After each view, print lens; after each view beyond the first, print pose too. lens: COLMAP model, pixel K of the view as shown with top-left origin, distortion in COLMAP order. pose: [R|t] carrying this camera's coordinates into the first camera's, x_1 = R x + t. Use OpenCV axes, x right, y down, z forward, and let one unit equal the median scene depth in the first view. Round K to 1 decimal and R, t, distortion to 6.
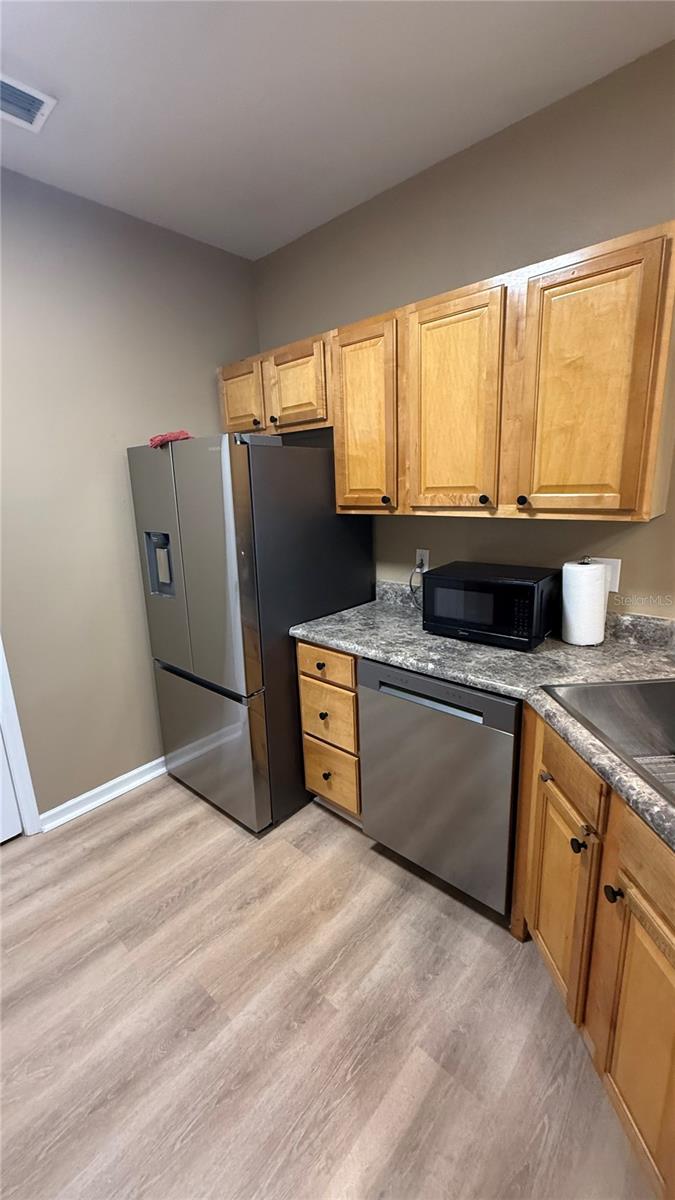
lens RADIAL K [[477.1, 0, 337.0], [0, 477.1, 596.7], [0, 0, 1]] dist [-0.000537, 0.000097]
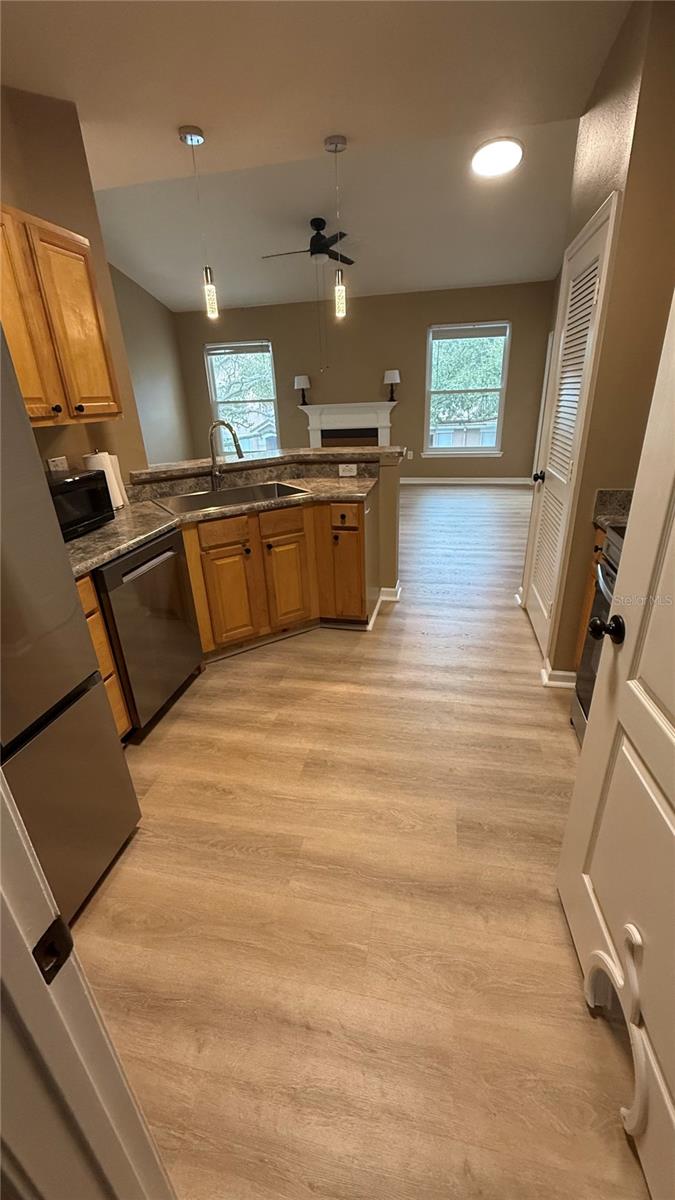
lens RADIAL K [[475.4, 0, 337.2], [0, 475.4, 596.2], [0, 0, 1]] dist [-0.000724, 0.000183]
pose [[-0.497544, -0.288805, 0.817949, -1.177076], [0.263211, 0.848226, 0.459602, -0.172742], [-0.826541, 0.443965, -0.346013, 1.064147]]
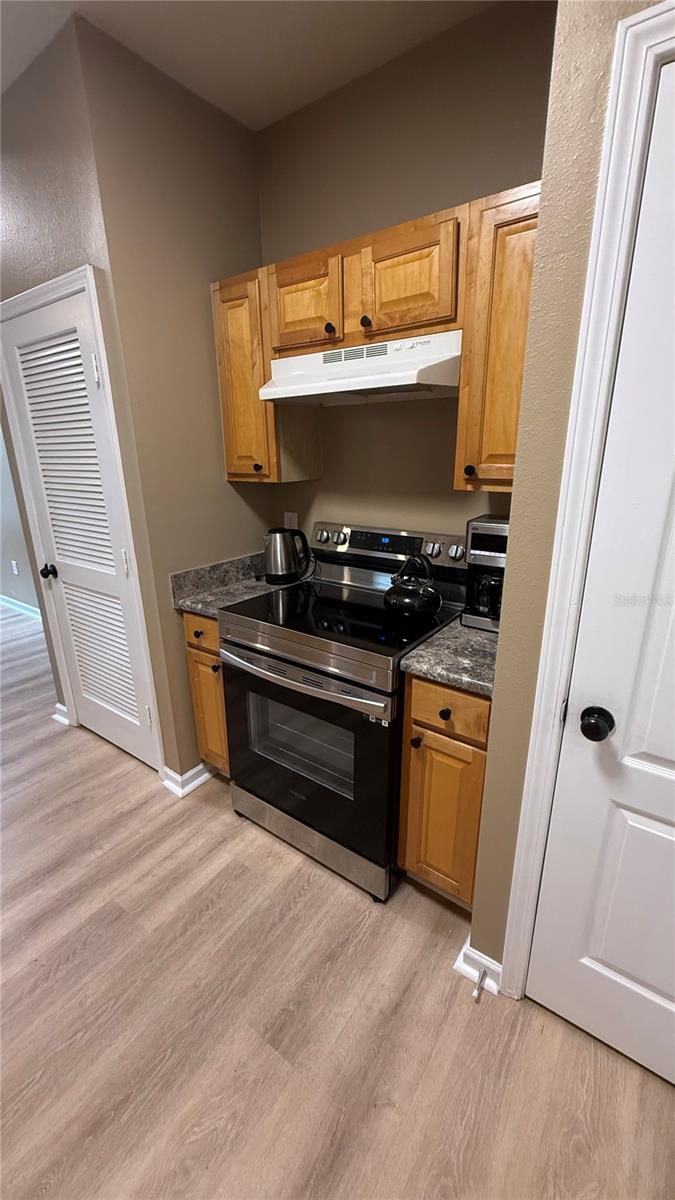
lens RADIAL K [[475.4, 0, 337.2], [0, 475.4, 596.2], [0, 0, 1]] dist [-0.000724, 0.000183]
pose [[-0.992011, 0.080895, -0.096802, -0.684257], [0.019245, 0.855398, 0.517614, -0.205108], [0.124676, 0.511616, -0.850120, 1.003635]]
